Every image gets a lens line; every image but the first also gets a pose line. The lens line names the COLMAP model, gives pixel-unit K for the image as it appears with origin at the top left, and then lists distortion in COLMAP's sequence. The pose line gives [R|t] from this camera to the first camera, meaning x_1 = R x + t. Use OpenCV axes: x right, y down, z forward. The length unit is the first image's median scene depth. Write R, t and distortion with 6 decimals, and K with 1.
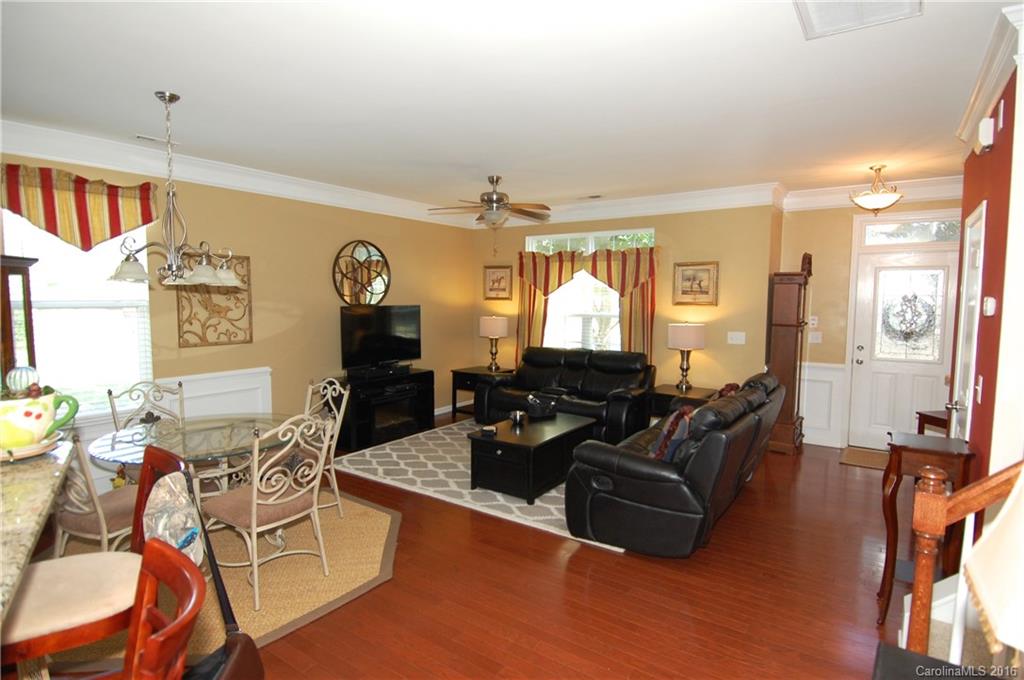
lens RADIAL K [[536.9, 0, 523.6], [0, 536.9, 340.1], [0, 0, 1]] dist [0.056034, -0.059075]
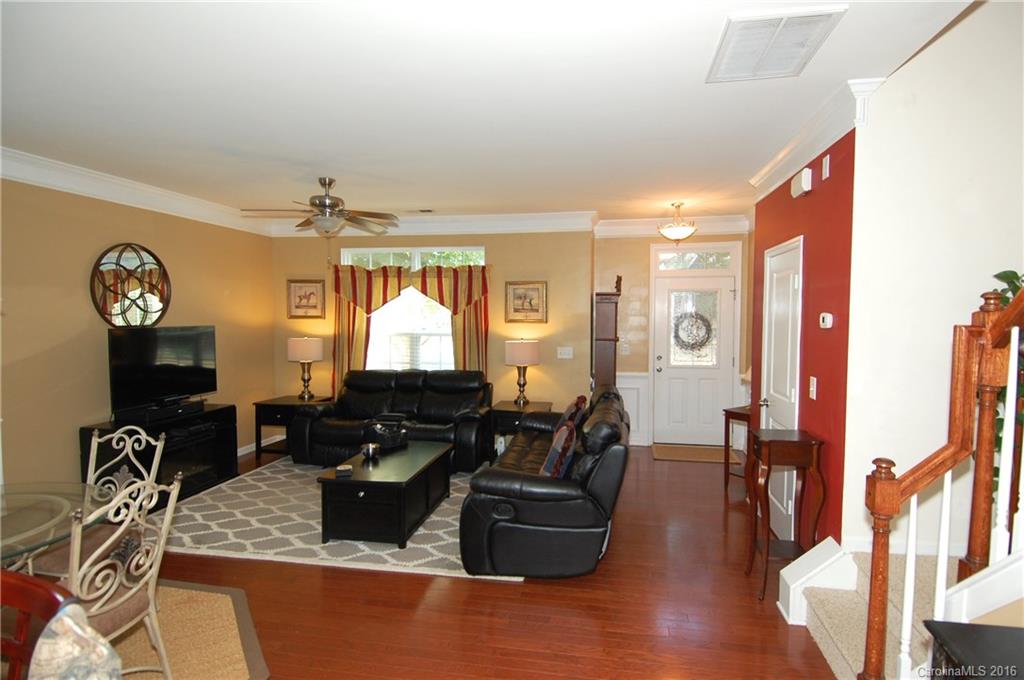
lens RADIAL K [[536.9, 0, 523.6], [0, 536.9, 340.1], [0, 0, 1]] dist [0.056034, -0.059075]
pose [[0.910712, -0.024194, 0.412333, -0.123709], [0.037978, 0.998959, -0.025268, -0.005425], [-0.411292, 0.038671, 0.910683, 0.069605]]
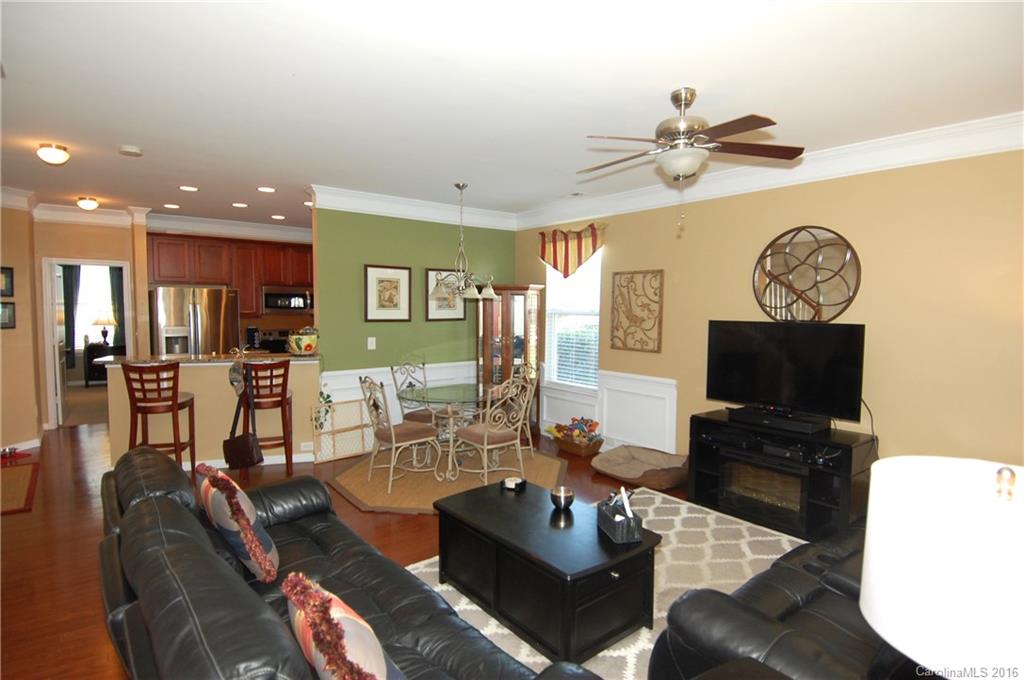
lens RADIAL K [[536.9, 0, 523.6], [0, 536.9, 340.1], [0, 0, 1]] dist [0.056034, -0.059075]
pose [[-0.273017, 0.055087, -0.960431, 0.510500], [-0.087660, 0.992781, 0.081861, -0.074940], [0.958007, 0.106541, -0.266217, 0.951527]]
